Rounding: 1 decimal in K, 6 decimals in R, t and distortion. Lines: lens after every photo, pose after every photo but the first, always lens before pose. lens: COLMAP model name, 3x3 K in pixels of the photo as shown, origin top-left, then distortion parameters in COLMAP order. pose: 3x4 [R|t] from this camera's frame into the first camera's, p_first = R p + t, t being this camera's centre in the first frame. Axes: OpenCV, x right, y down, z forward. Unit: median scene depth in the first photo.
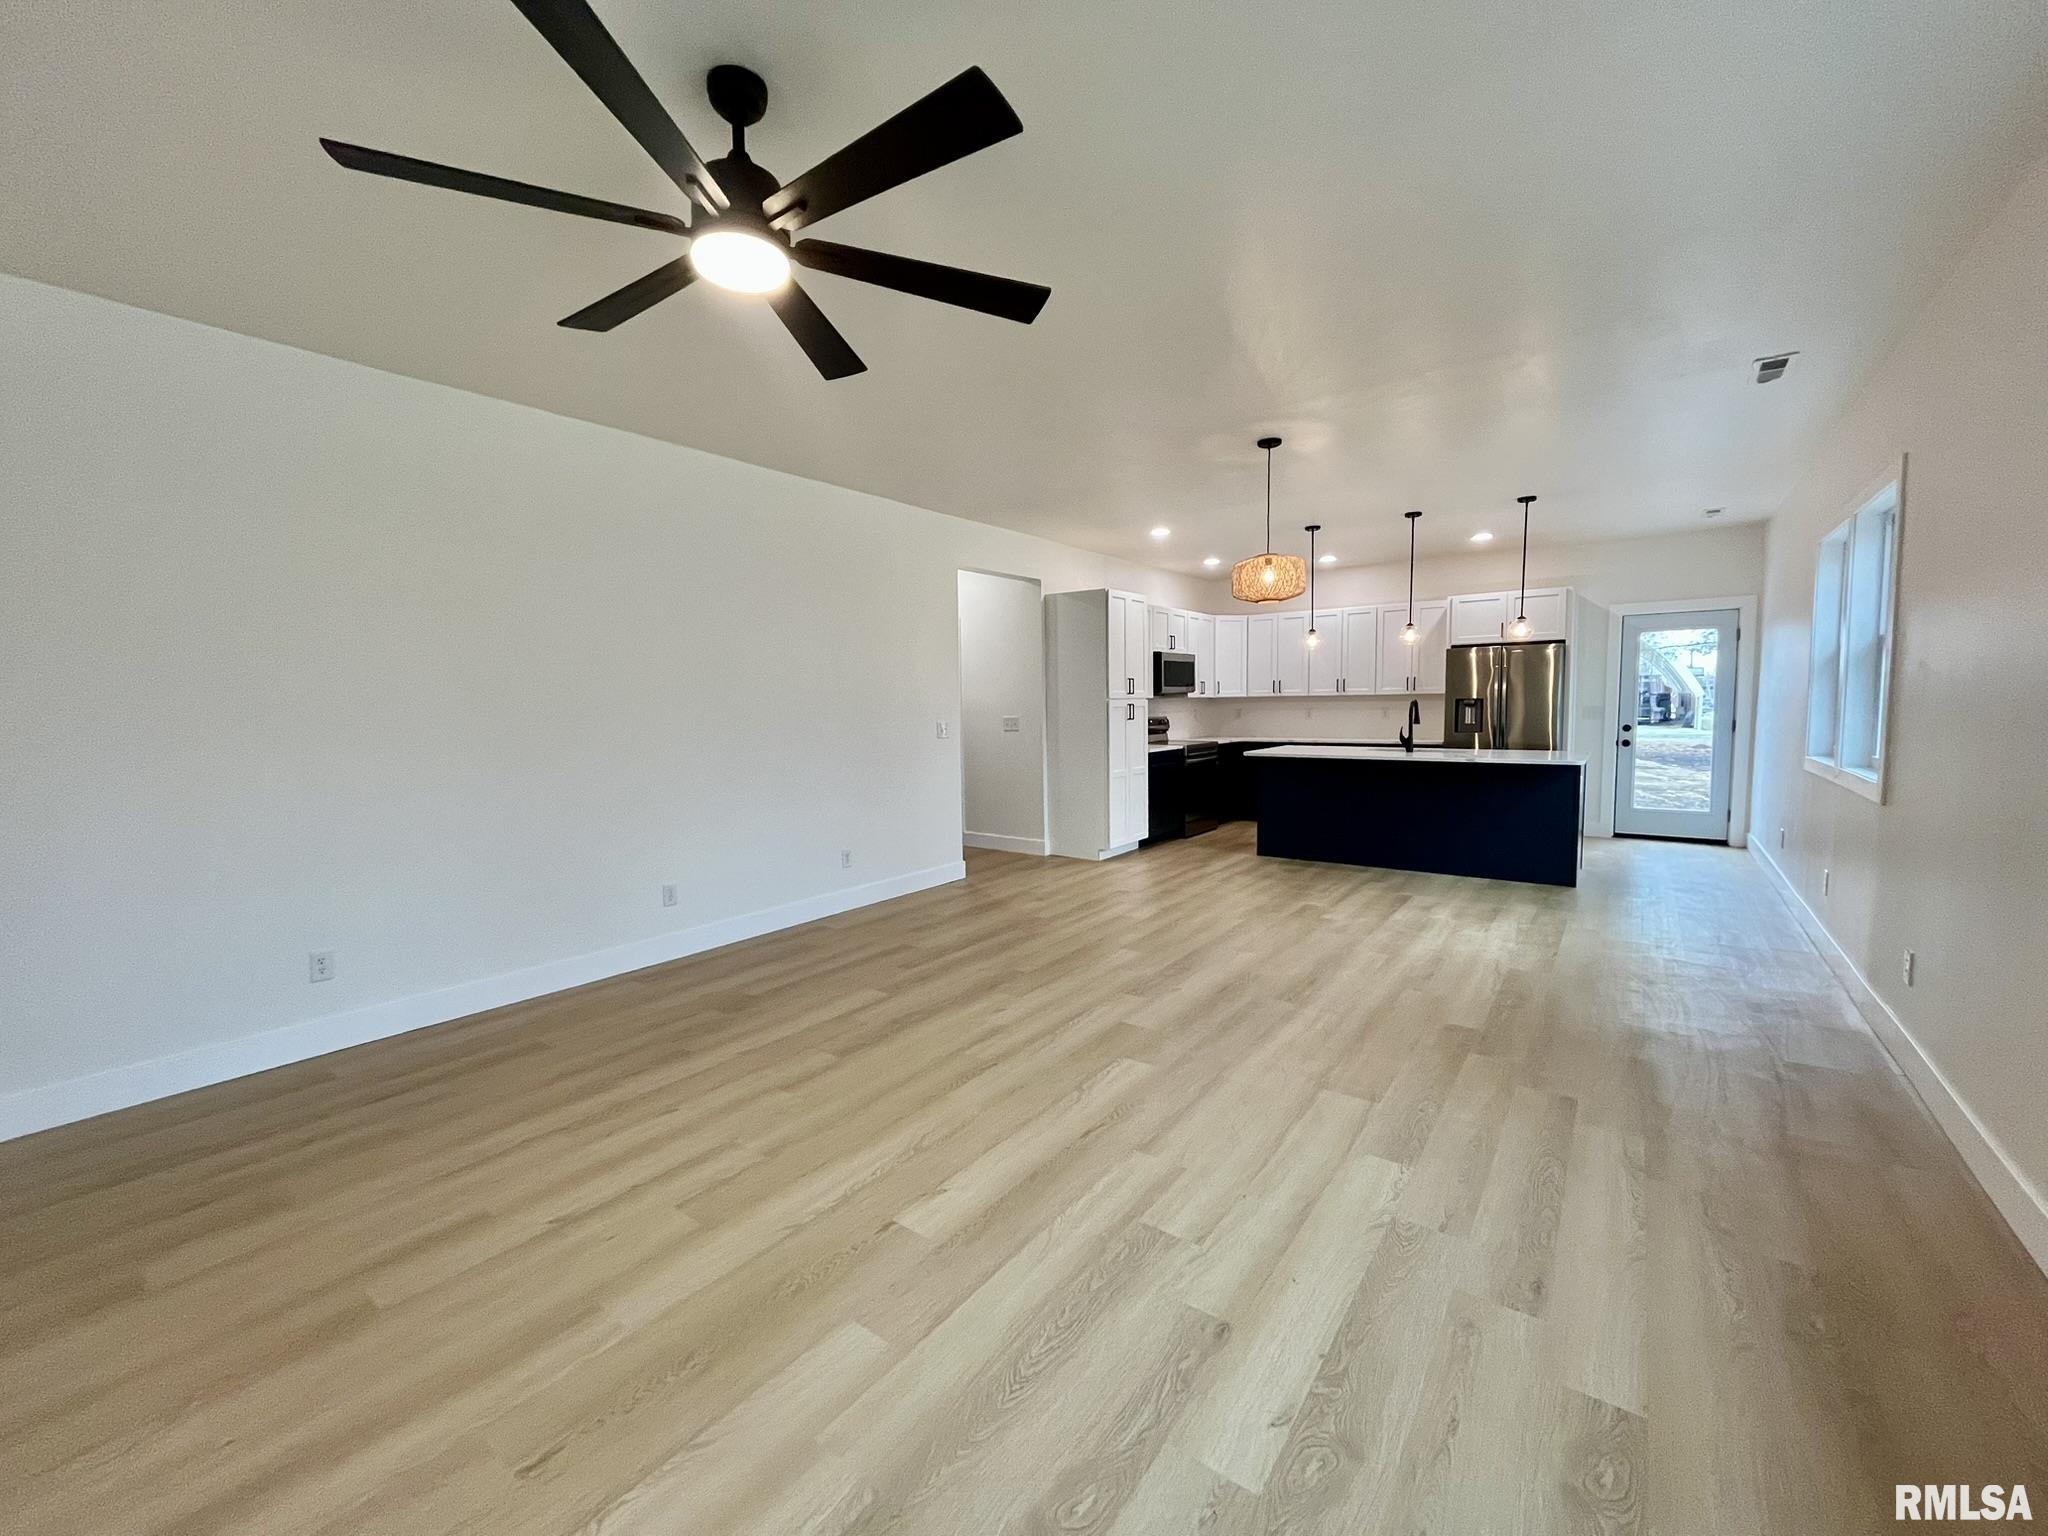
lens RADIAL K [[826.4, 0, 1021.3], [0, 826.4, 771.1], [0, 0, 1]] dist [-0.003450, -0.000093]
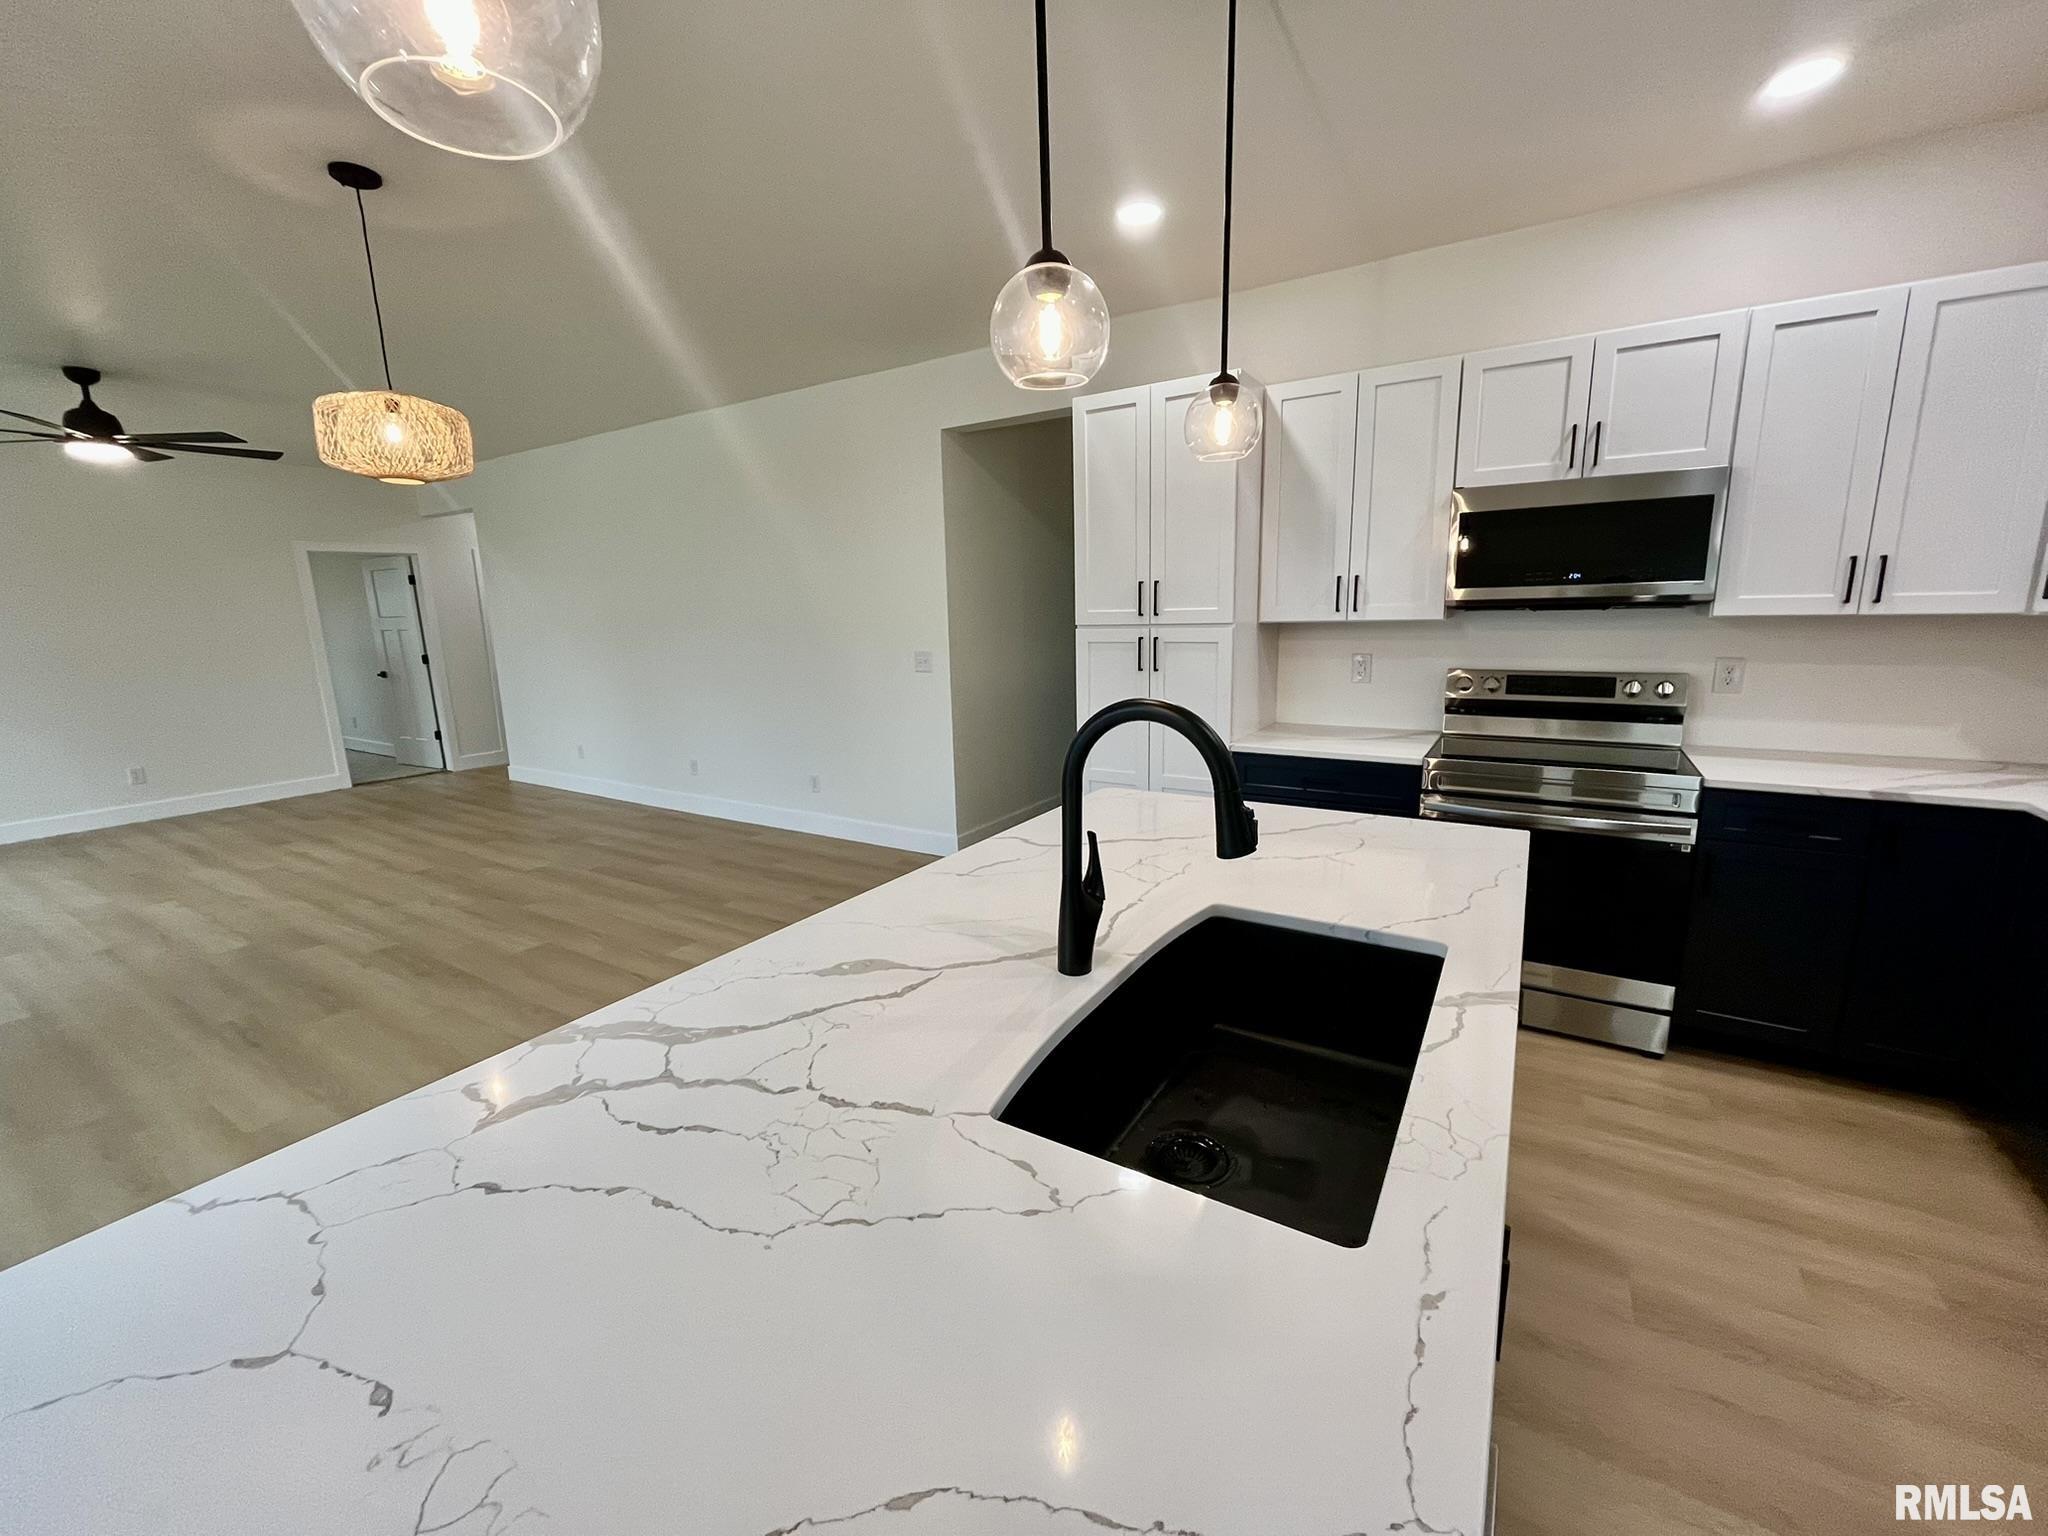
lens RADIAL K [[826.4, 0, 1020.1], [0, 826.4, 767.6], [0, 0, 1]] dist [-0.003450, -0.000093]
pose [[0.077065, 0.204228, -0.975885, 1.013508], [-0.060652, 0.977944, 0.199870, -0.166160], [0.995180, 0.043786, 0.087752, 1.515196]]
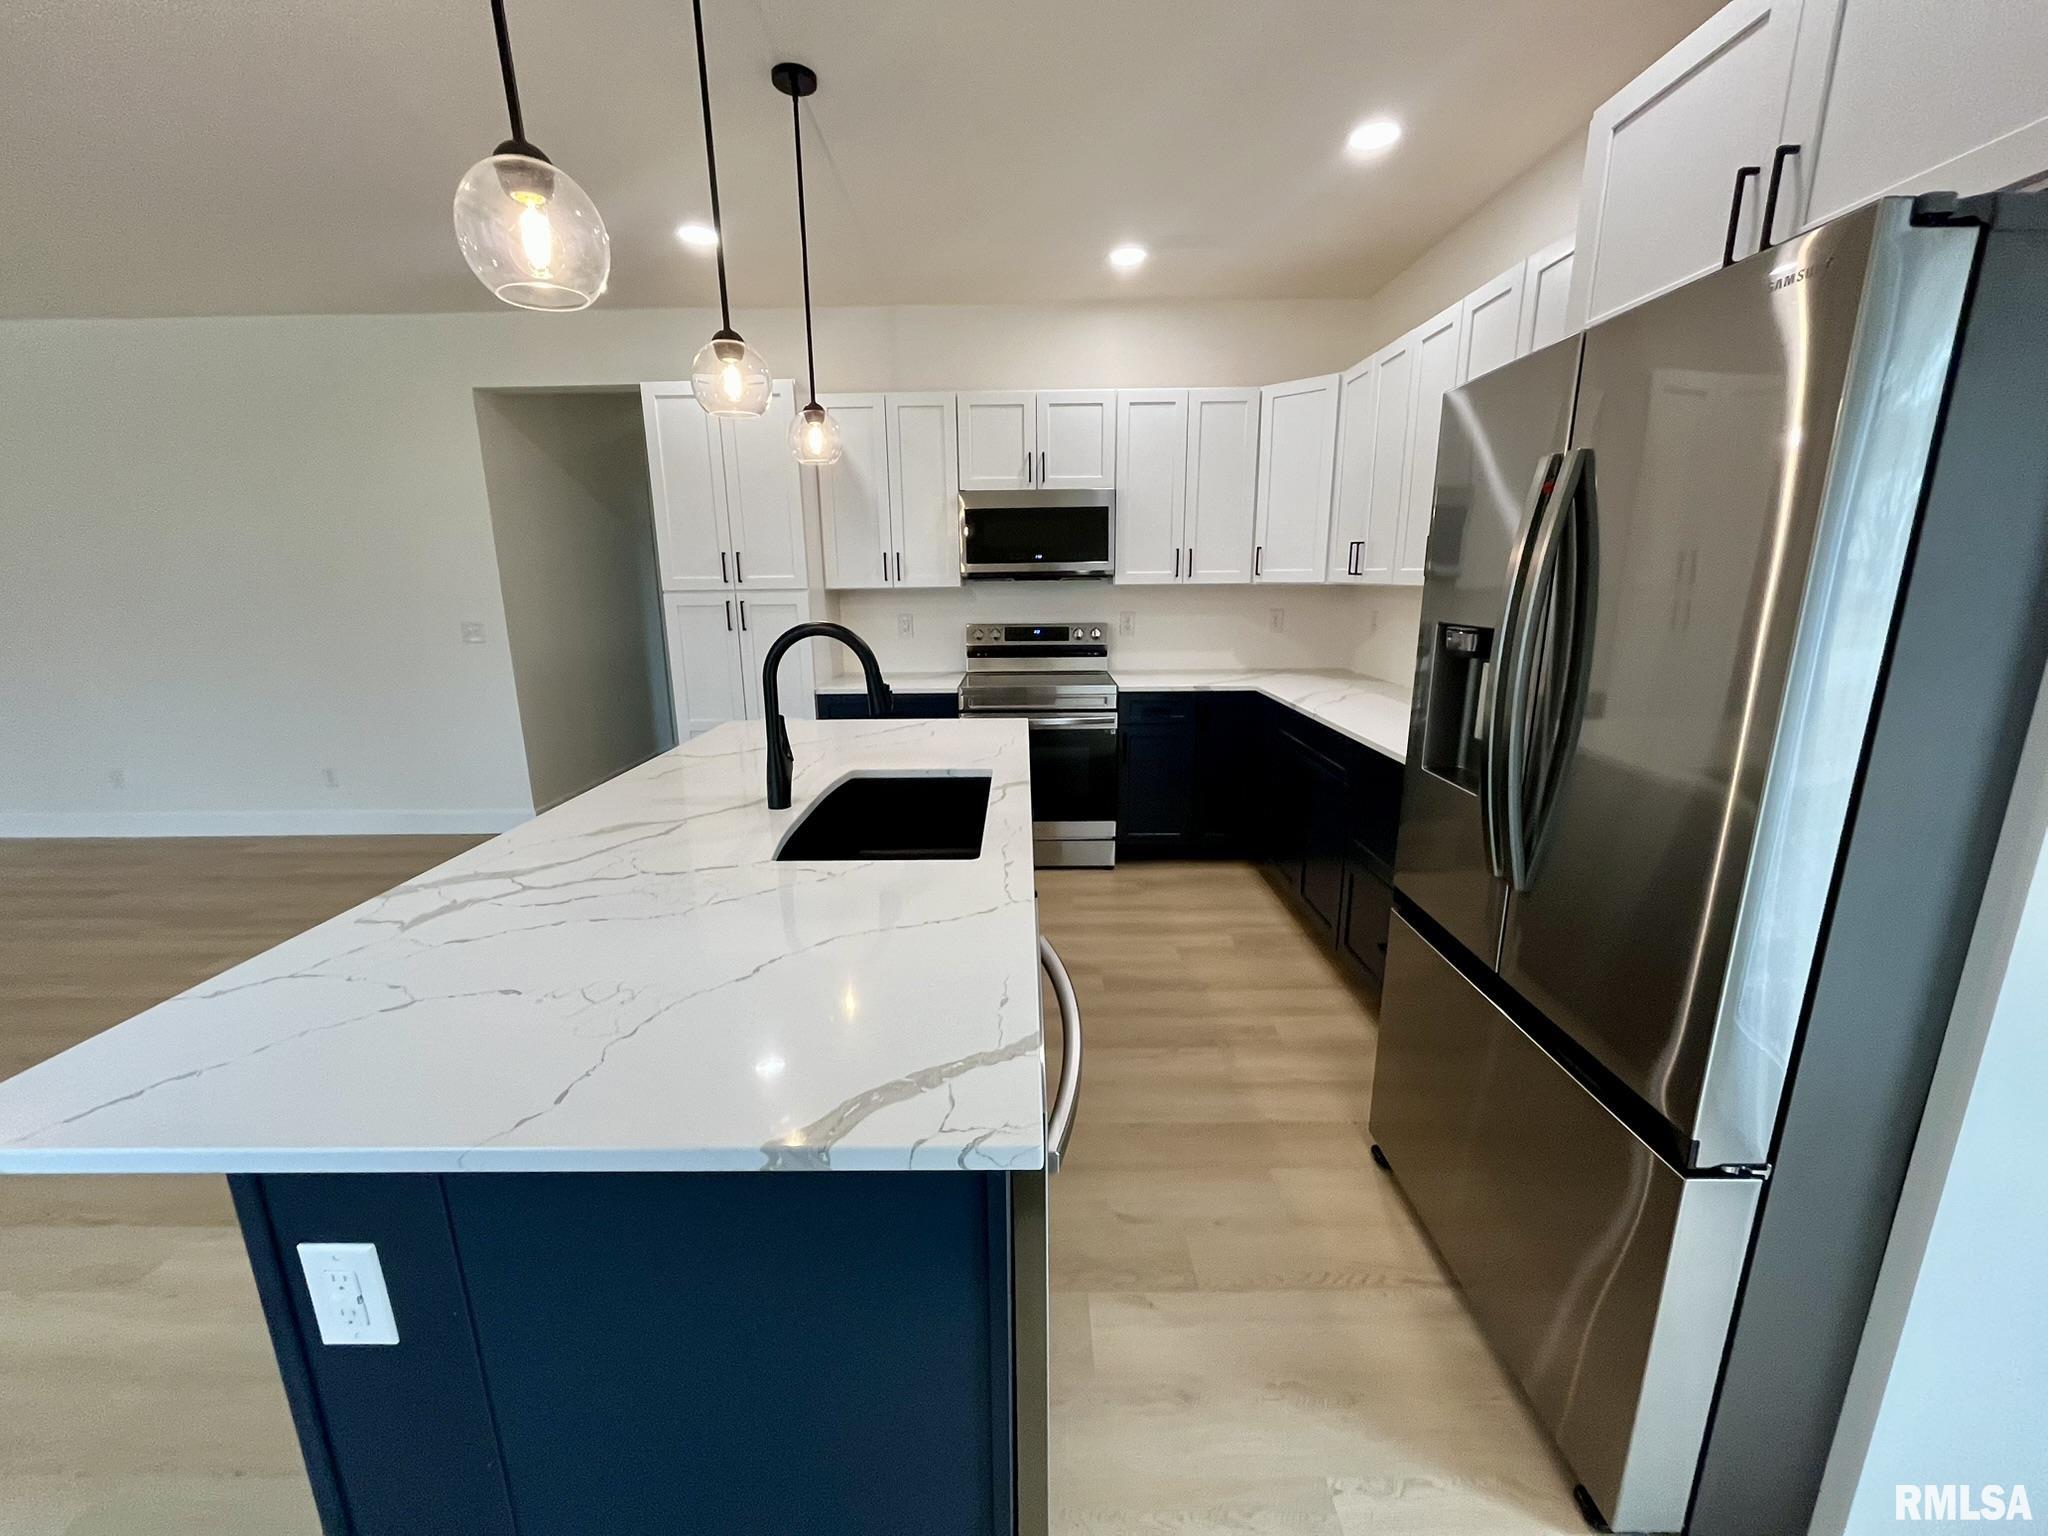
lens RADIAL K [[826.4, 0, 1017.9], [0, 826.4, 767.2], [0, 0, 1]] dist [-0.003450, -0.000093]
pose [[0.587396, 0.191442, -0.786331, 1.166631], [-0.066010, 0.979715, 0.189213, -0.151283], [0.806603, -0.059237, 0.588118, 1.404179]]
